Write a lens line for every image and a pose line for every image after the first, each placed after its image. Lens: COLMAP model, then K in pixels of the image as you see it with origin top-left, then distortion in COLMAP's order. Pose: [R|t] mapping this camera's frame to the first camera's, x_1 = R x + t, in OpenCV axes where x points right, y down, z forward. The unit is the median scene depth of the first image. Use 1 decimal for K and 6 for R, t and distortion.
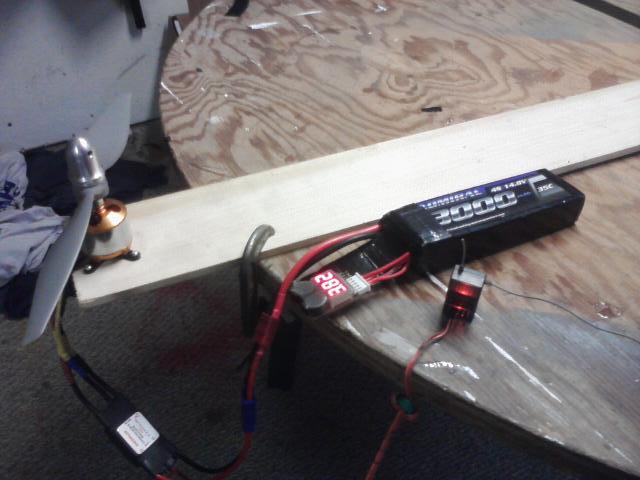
lens RADIAL K [[617.6, 0, 301.1], [0, 617.6, 247.6], [0, 0, 1]] dist [-0.022636, 0.000000]
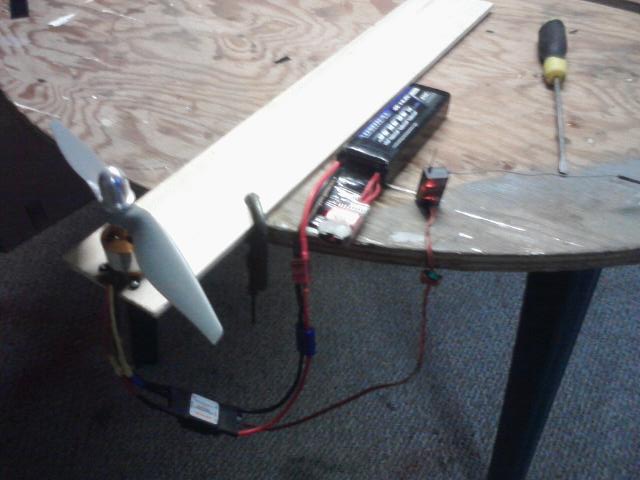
lens RADIAL K [[617.6, 0, 298.8], [0, 617.6, 246.3], [0, 0, 1]] dist [-0.022636, 0.000000]
pose [[0.841742, -0.366855, 0.396091, -0.350772], [0.332262, 0.930278, 0.155516, -0.069002], [-0.425526, 0.000702, 0.904946, -0.061952]]
